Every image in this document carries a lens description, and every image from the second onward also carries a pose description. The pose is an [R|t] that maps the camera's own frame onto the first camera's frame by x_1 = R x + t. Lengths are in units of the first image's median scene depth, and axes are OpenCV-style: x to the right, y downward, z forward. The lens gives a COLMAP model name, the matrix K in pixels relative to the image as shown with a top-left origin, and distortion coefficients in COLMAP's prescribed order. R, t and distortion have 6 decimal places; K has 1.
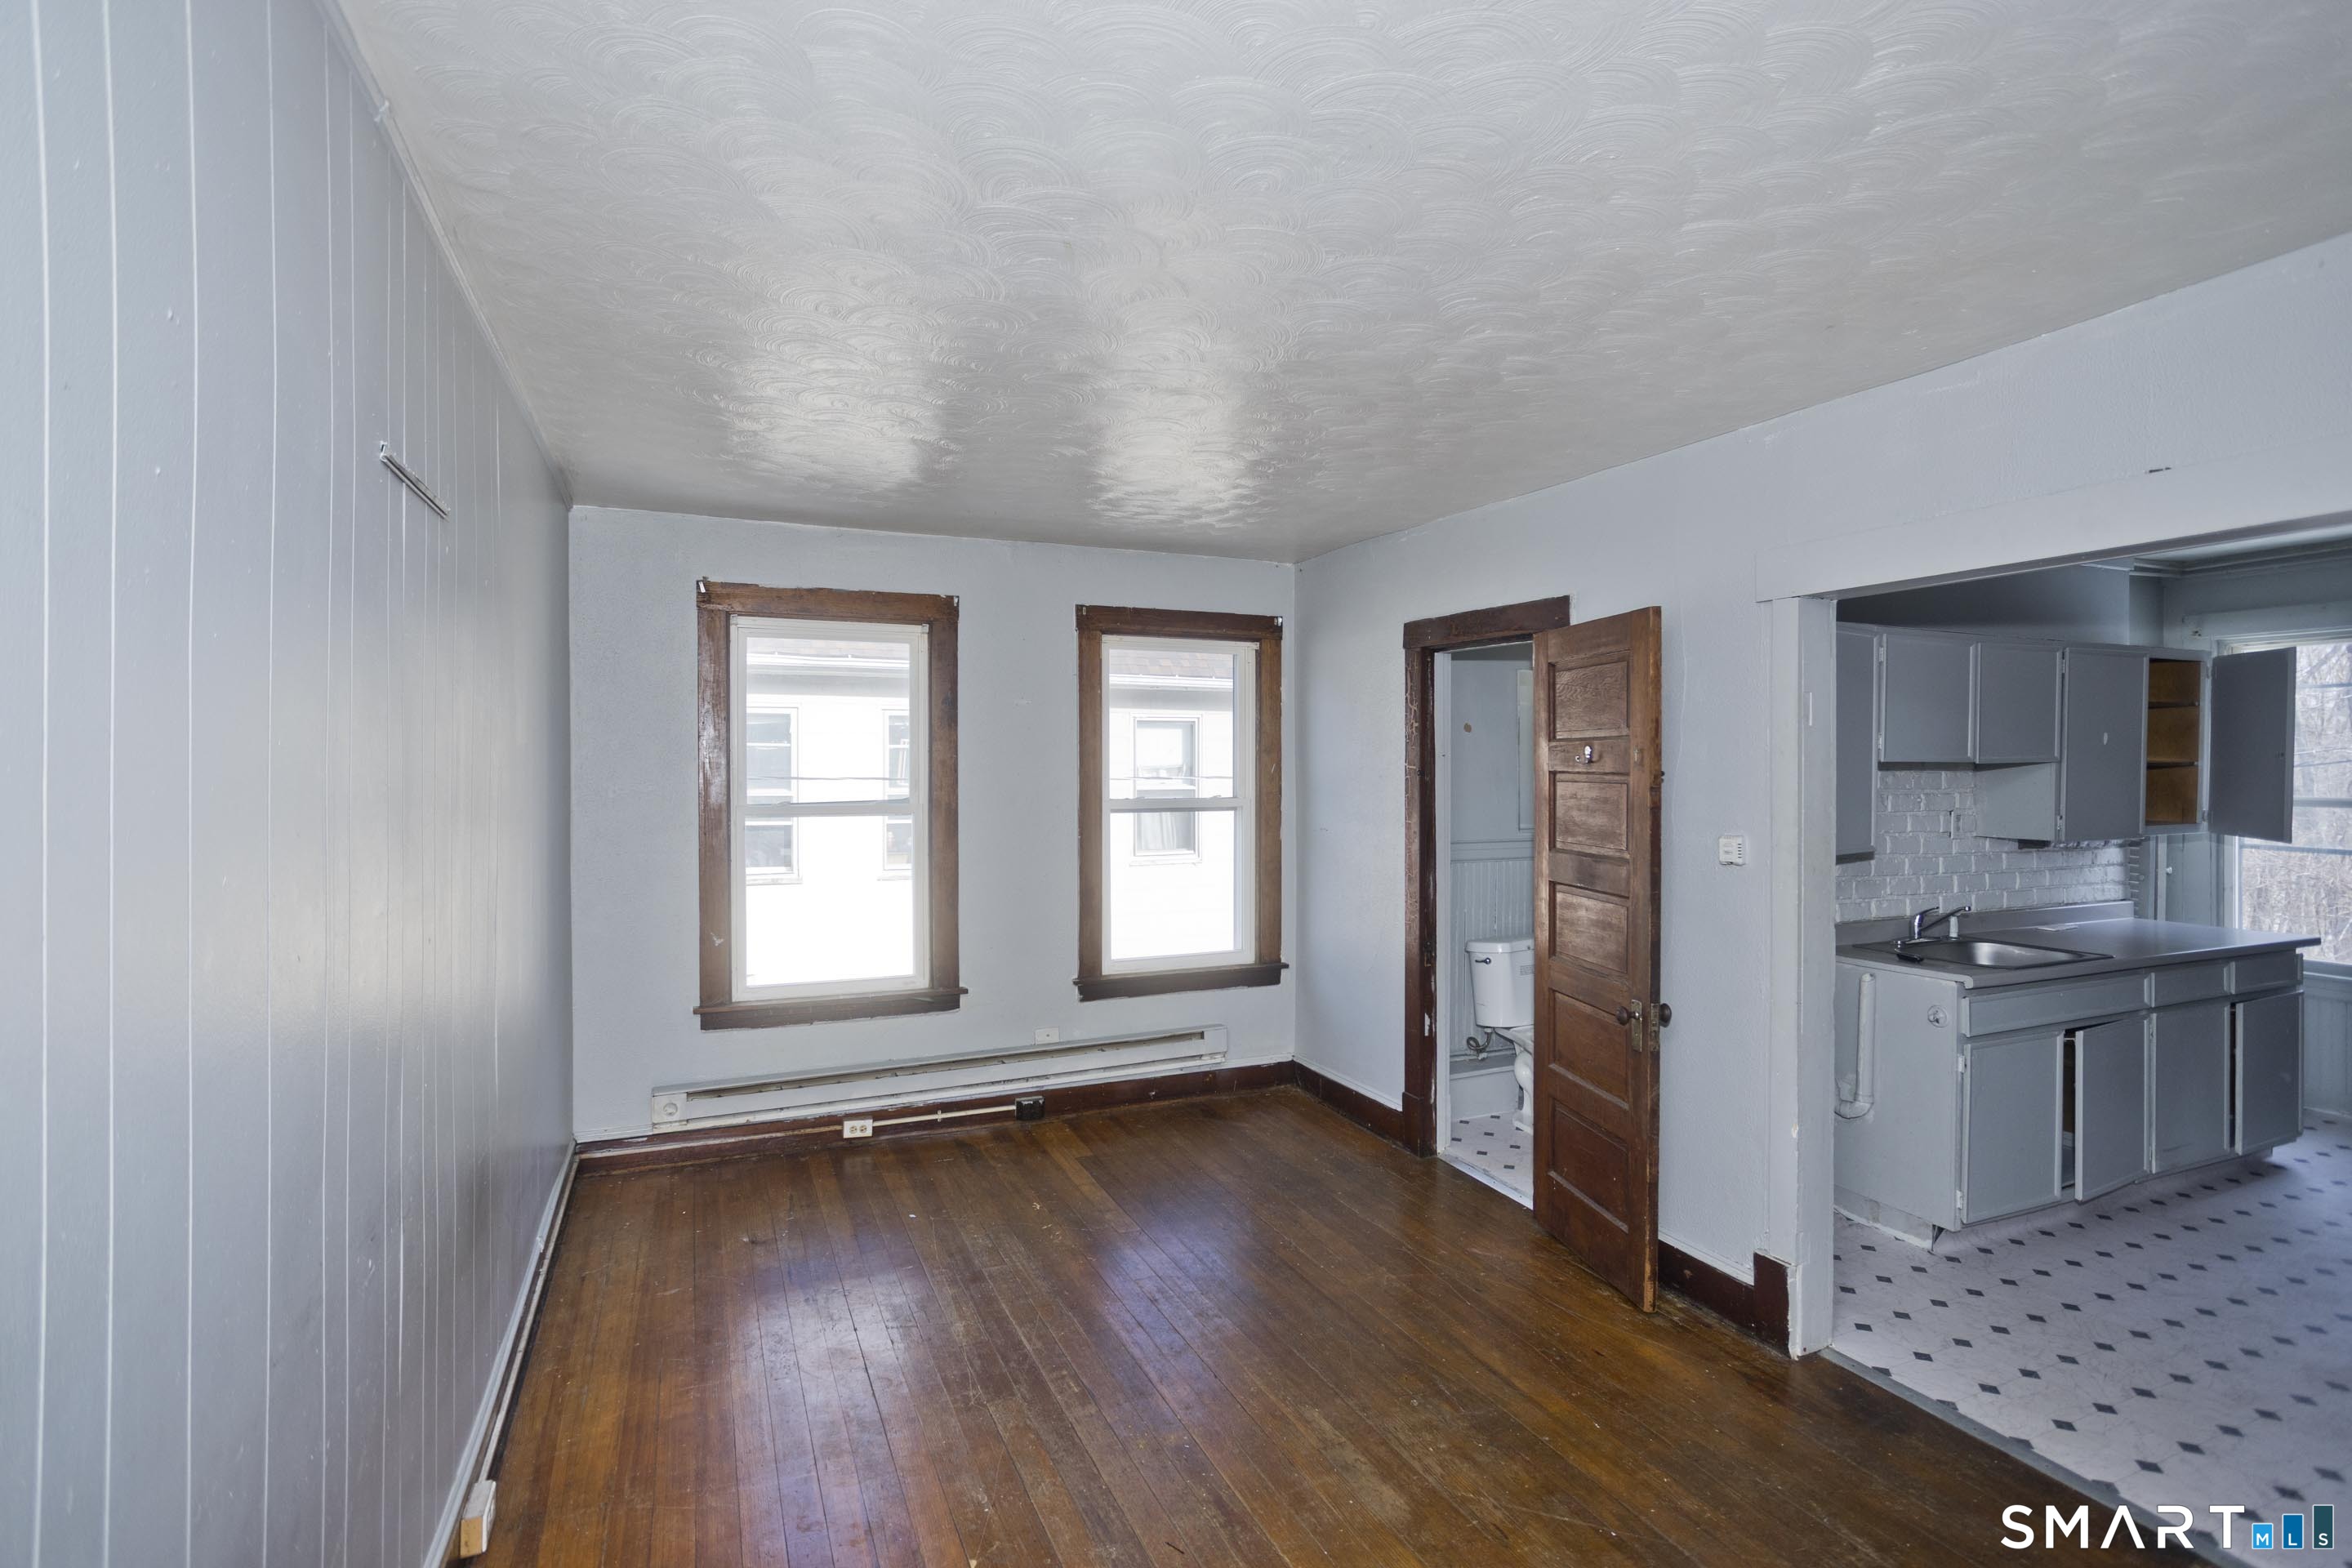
lens RADIAL K [[1130.3, 0, 1184.8], [0, 1130.3, 764.1], [0, 0, 1]] dist [-0.051970, 0.035526]
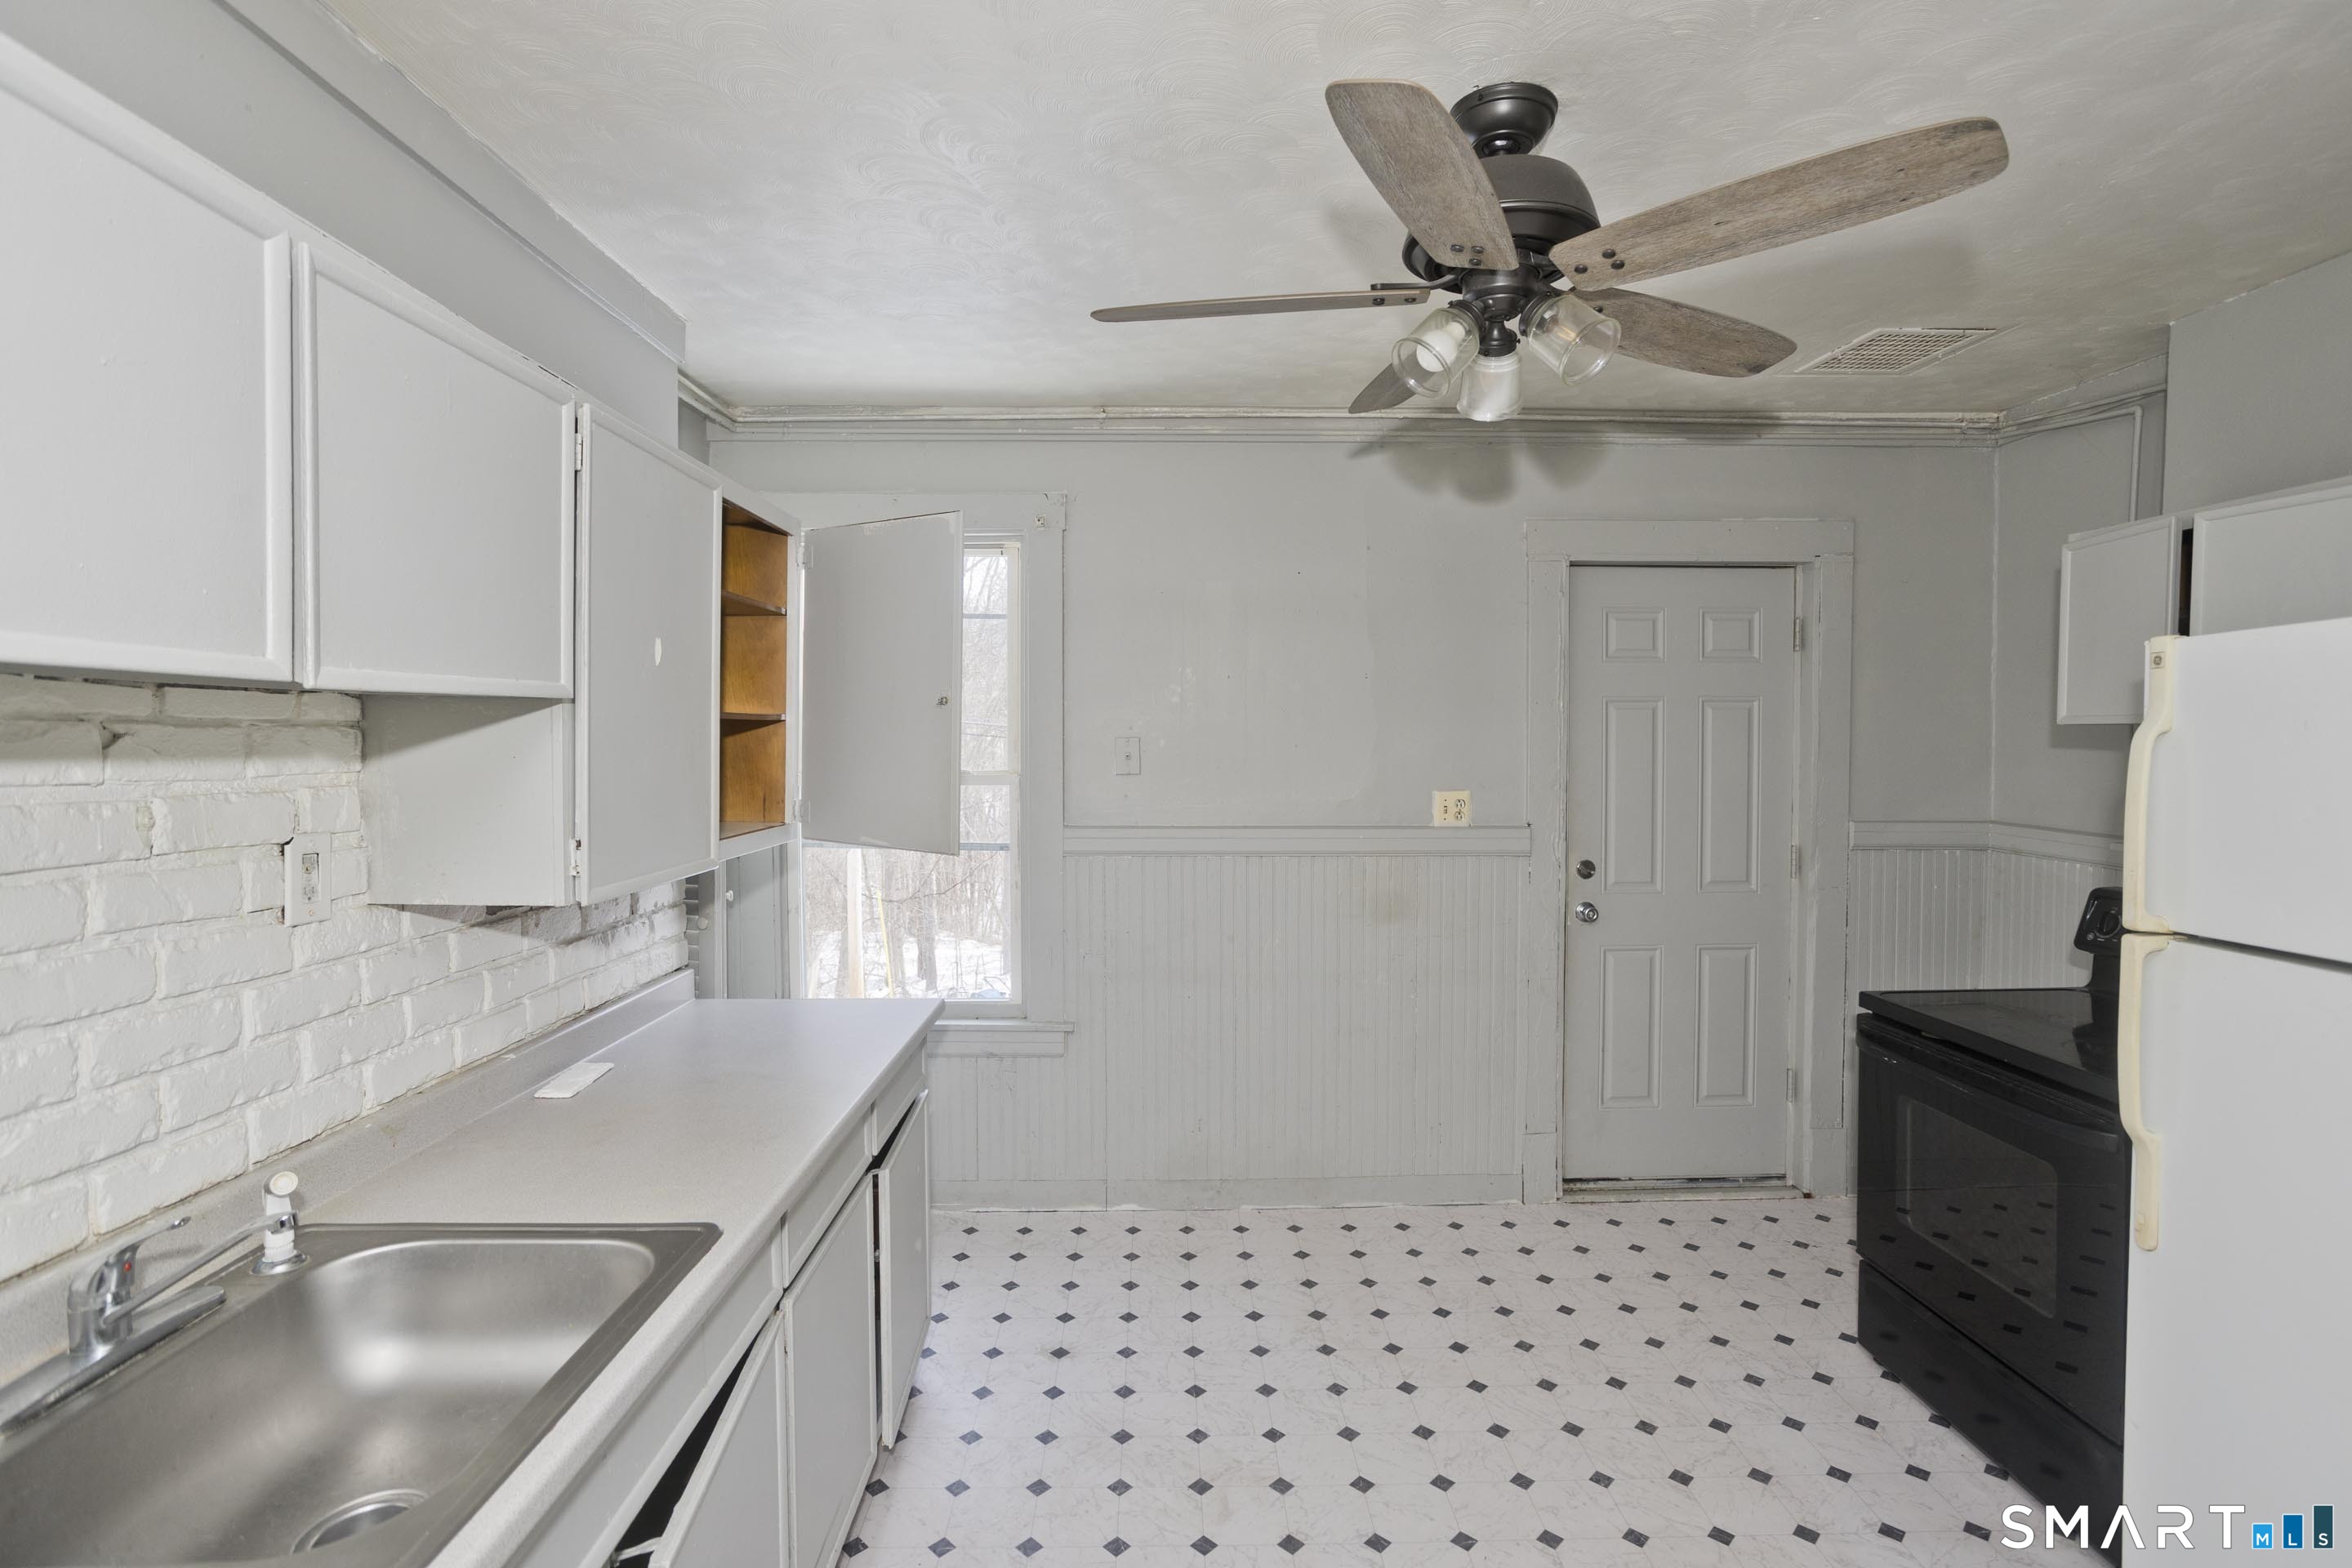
lens RADIAL K [[1130.3, 0, 1184.8], [0, 1130.3, 764.1], [0, 0, 1]] dist [-0.051970, 0.035526]
pose [[0.389939, -0.026634, 0.920455, 0.642722], [0.023879, 0.999538, 0.018806, 0.023705], [-0.920531, 0.014647, 0.390395, 0.813144]]
